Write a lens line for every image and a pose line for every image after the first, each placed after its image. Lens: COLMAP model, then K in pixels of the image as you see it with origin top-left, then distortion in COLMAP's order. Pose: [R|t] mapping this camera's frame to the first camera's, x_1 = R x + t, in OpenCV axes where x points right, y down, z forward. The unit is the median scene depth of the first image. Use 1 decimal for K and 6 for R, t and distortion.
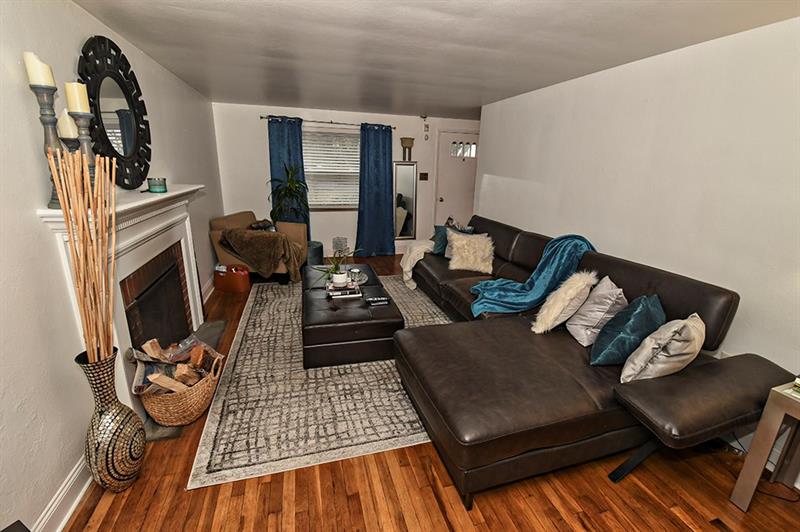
lens RADIAL K [[350.1, 0, 387.2], [0, 350.1, 256.9], [0, 0, 1]] dist [0.002704, -0.008644]
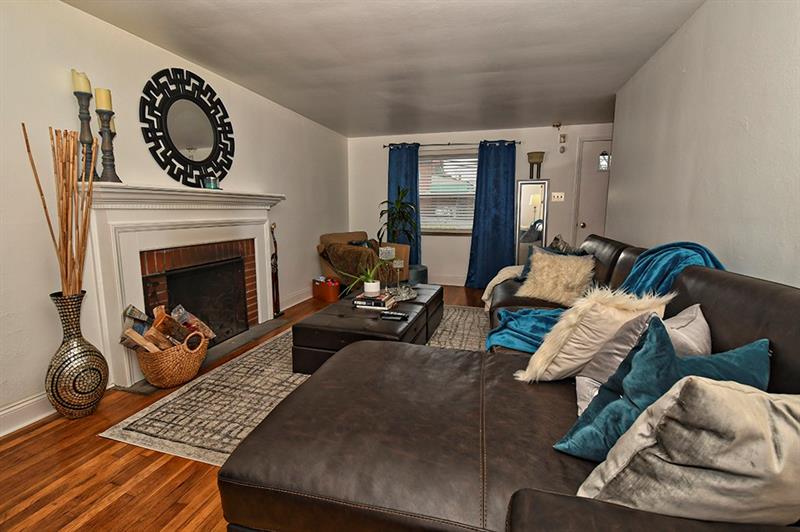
lens RADIAL K [[350.1, 0, 394.6], [0, 350.1, 260.2], [0, 0, 1]] dist [0.002704, -0.008644]
pose [[0.854222, 0.053468, -0.517152, 0.240974], [-0.119935, 0.988135, -0.095943, 0.044160], [0.505886, 0.143981, 0.850499, 0.159735]]
